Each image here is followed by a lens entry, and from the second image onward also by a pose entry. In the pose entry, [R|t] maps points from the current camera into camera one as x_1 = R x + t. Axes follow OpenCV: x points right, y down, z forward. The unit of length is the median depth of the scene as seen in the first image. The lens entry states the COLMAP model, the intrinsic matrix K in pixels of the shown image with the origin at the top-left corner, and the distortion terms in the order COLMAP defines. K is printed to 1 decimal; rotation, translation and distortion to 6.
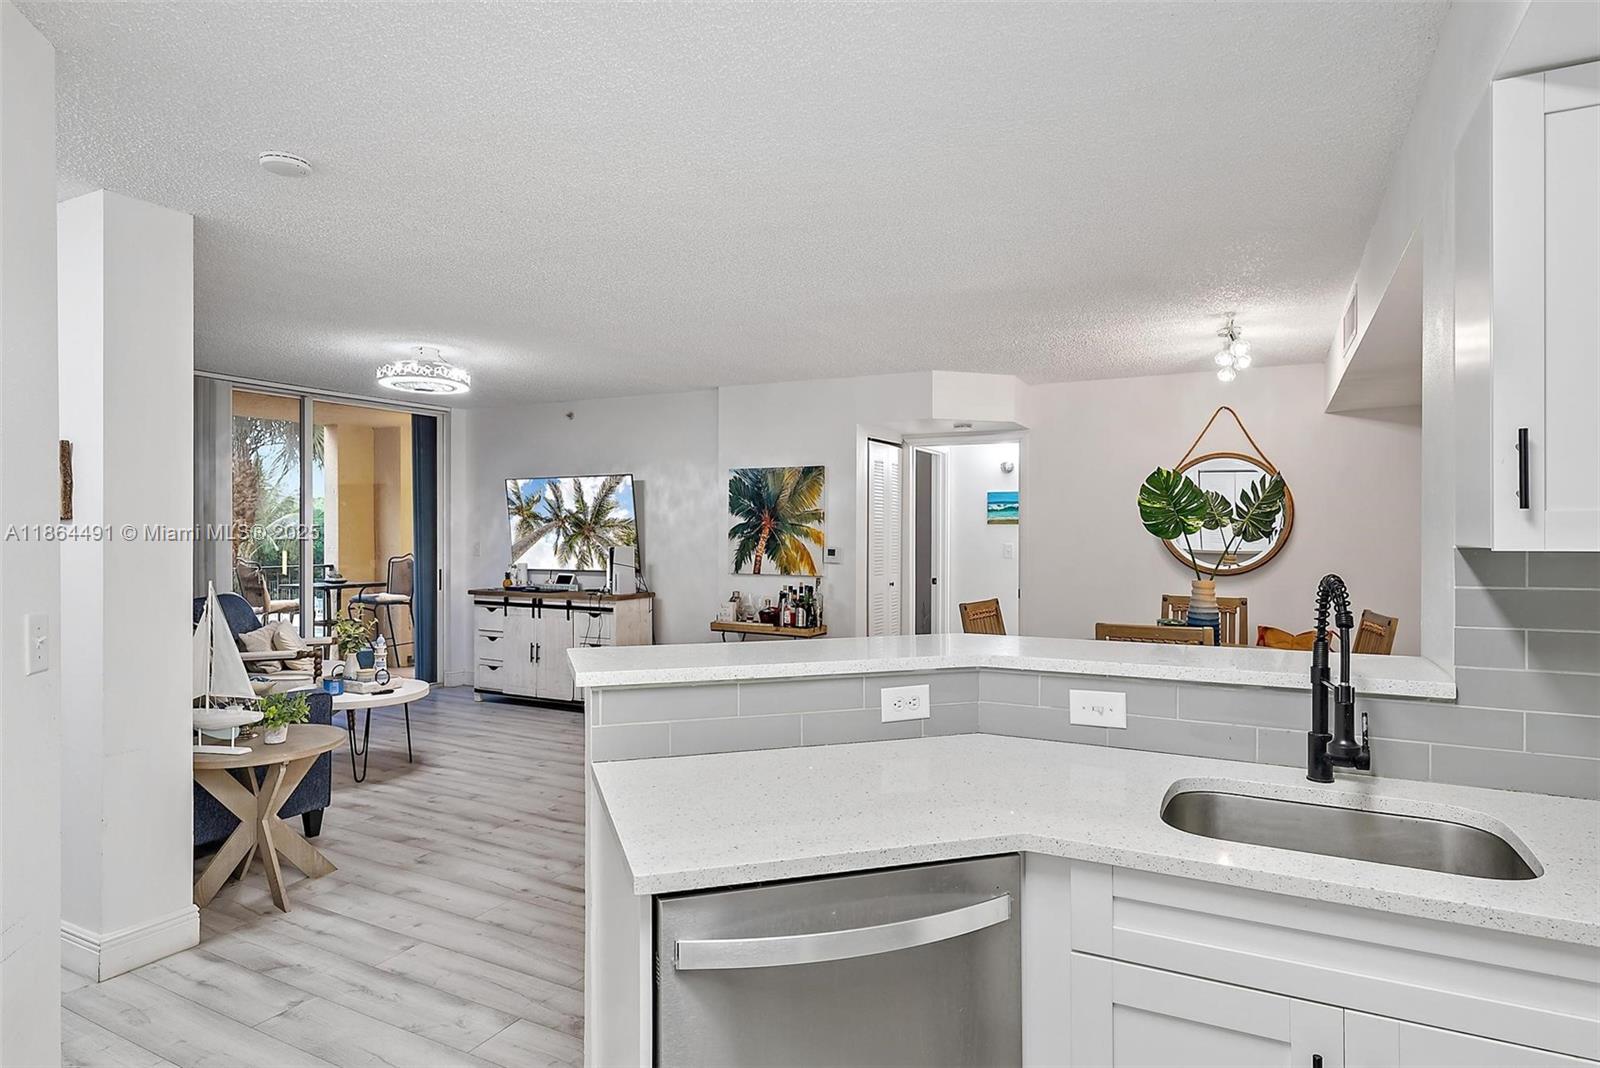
lens RADIAL K [[904.3, 0, 812.6], [0, 904.3, 532.8], [0, 0, 1]] dist [-0.002183, -0.000051]
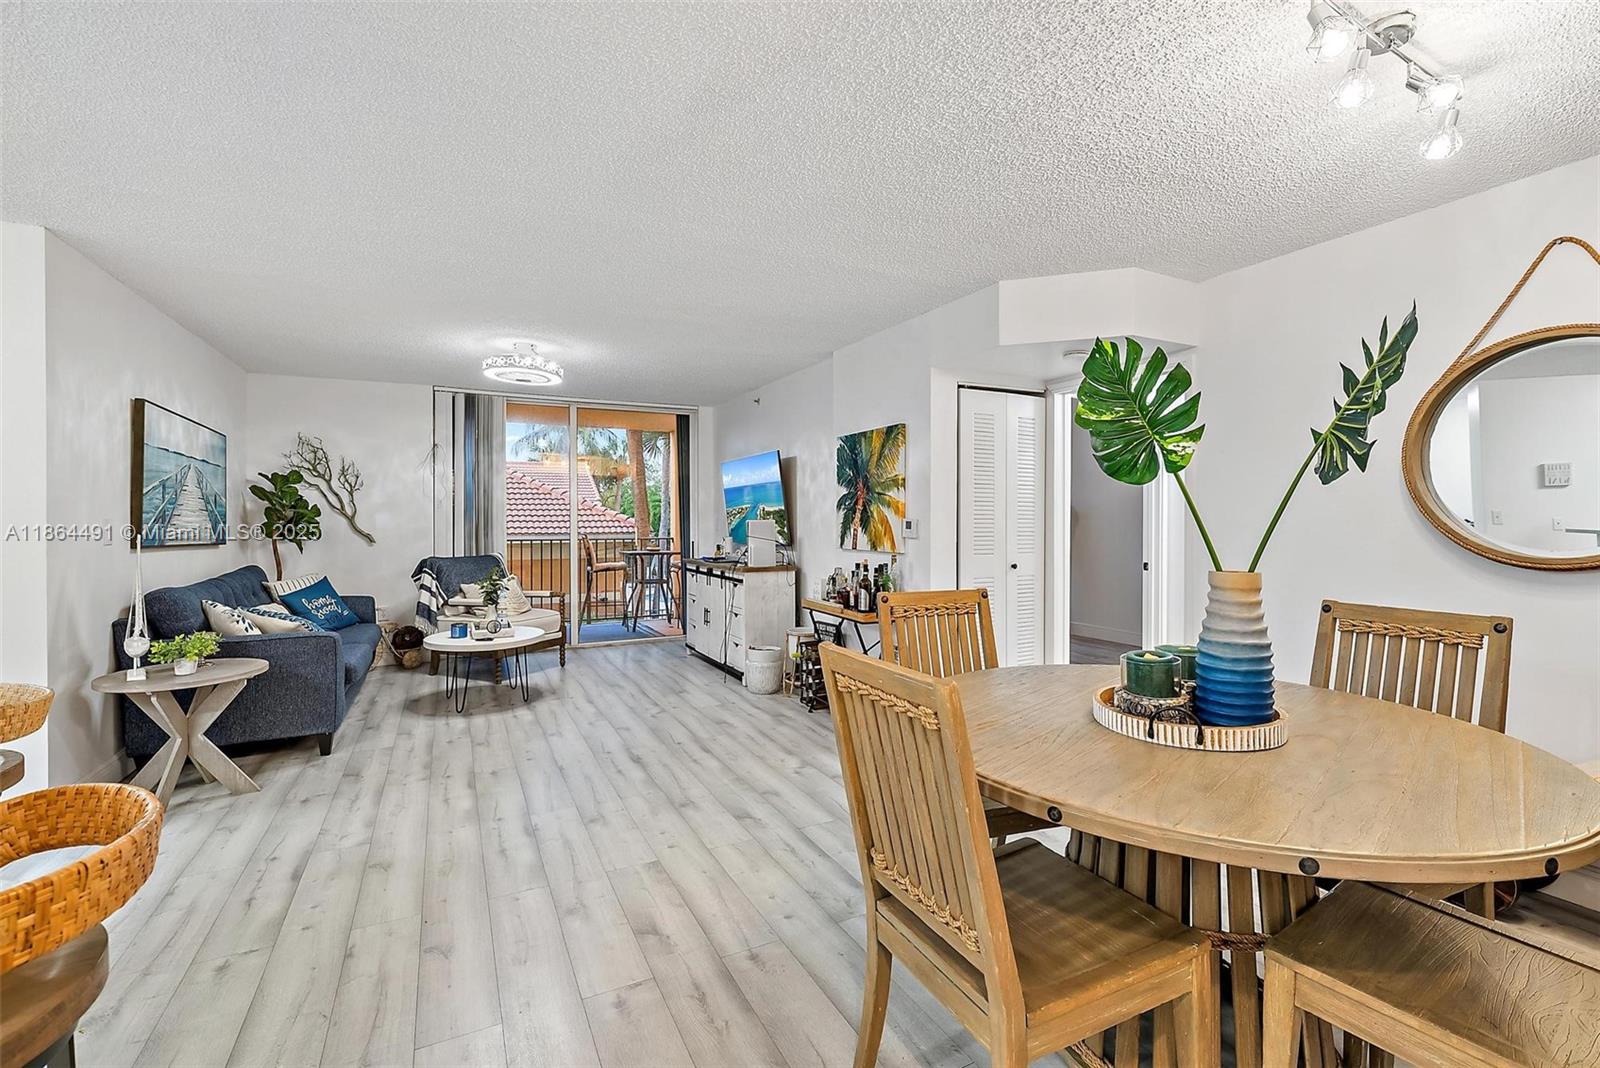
lens RADIAL K [[704.4, 0, 819.5], [0, 704.4, 525.1], [0, 0, 1]] dist [-0.000634, -0.000592]
pose [[0.806782, 0.002305, -0.590845, 0.333761], [-0.000975, 0.999996, 0.002569, 0.019529], [0.590849, -0.001497, 0.806781, 0.411059]]
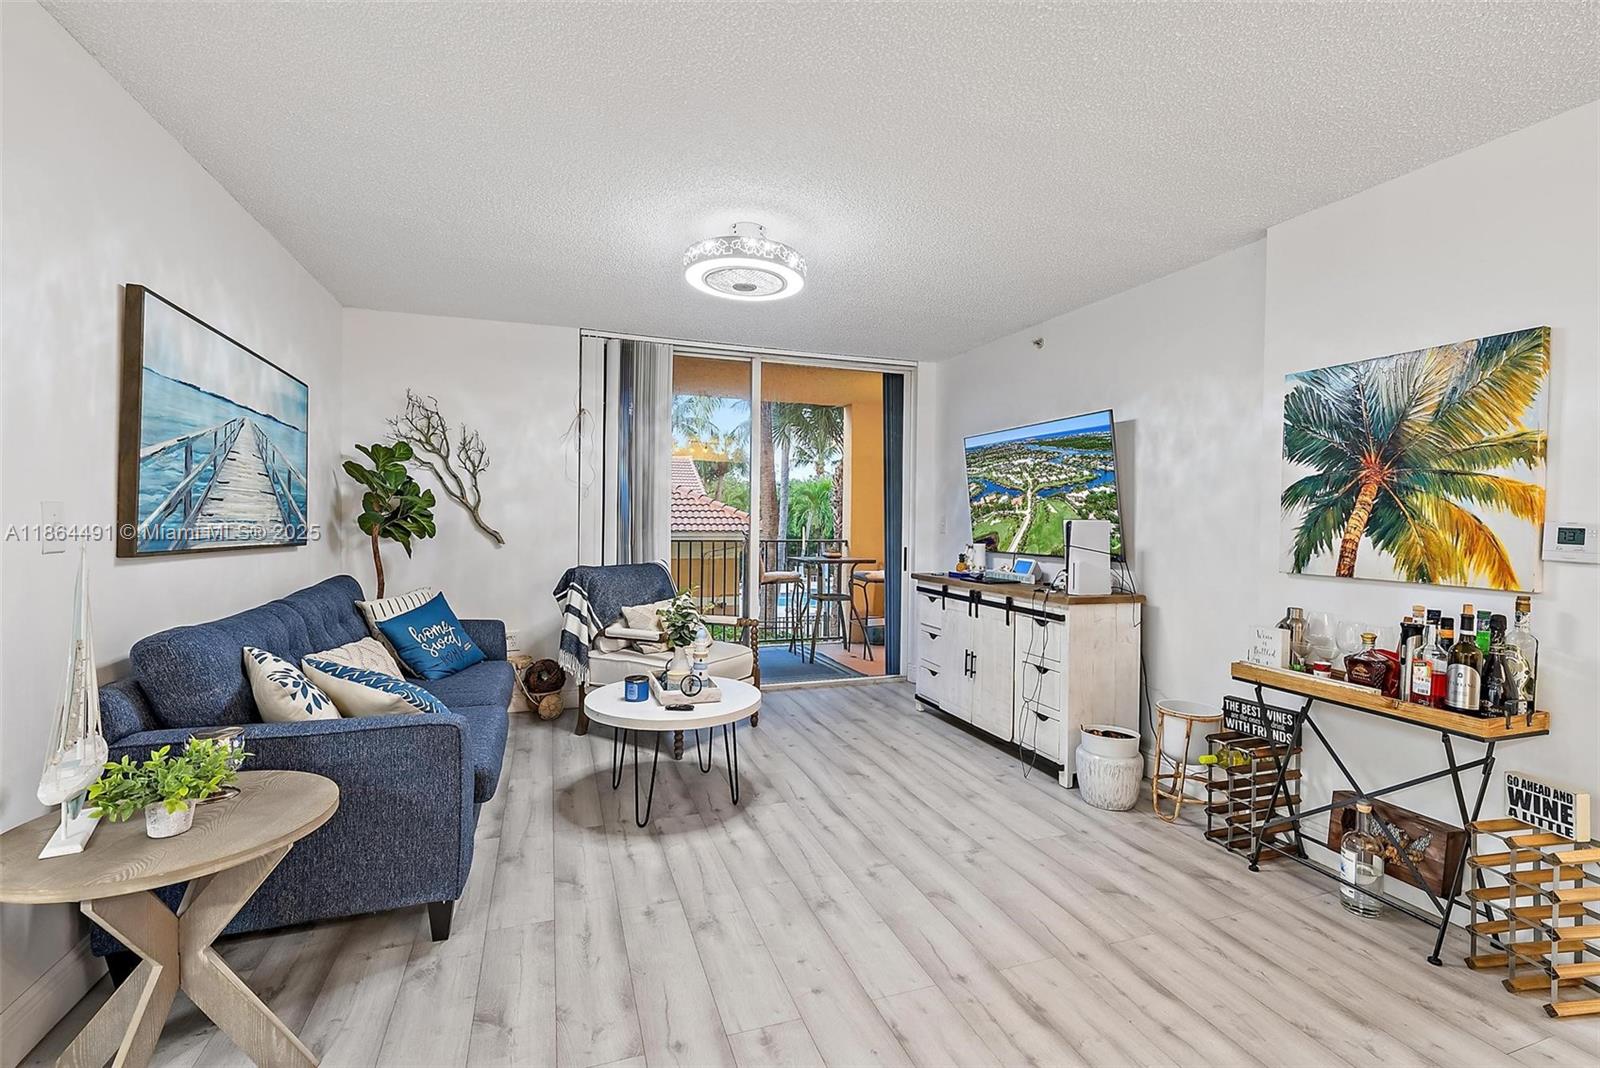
lens RADIAL K [[704.4, 0, 810.1], [0, 704.4, 529.4], [0, 0, 1]] dist [-0.000634, -0.000592]
pose [[0.726941, 0.018859, -0.686441, -0.010387], [-0.015165, 0.999820, 0.011409, 0.019756], [0.686532, 0.002116, 0.727096, 0.524292]]
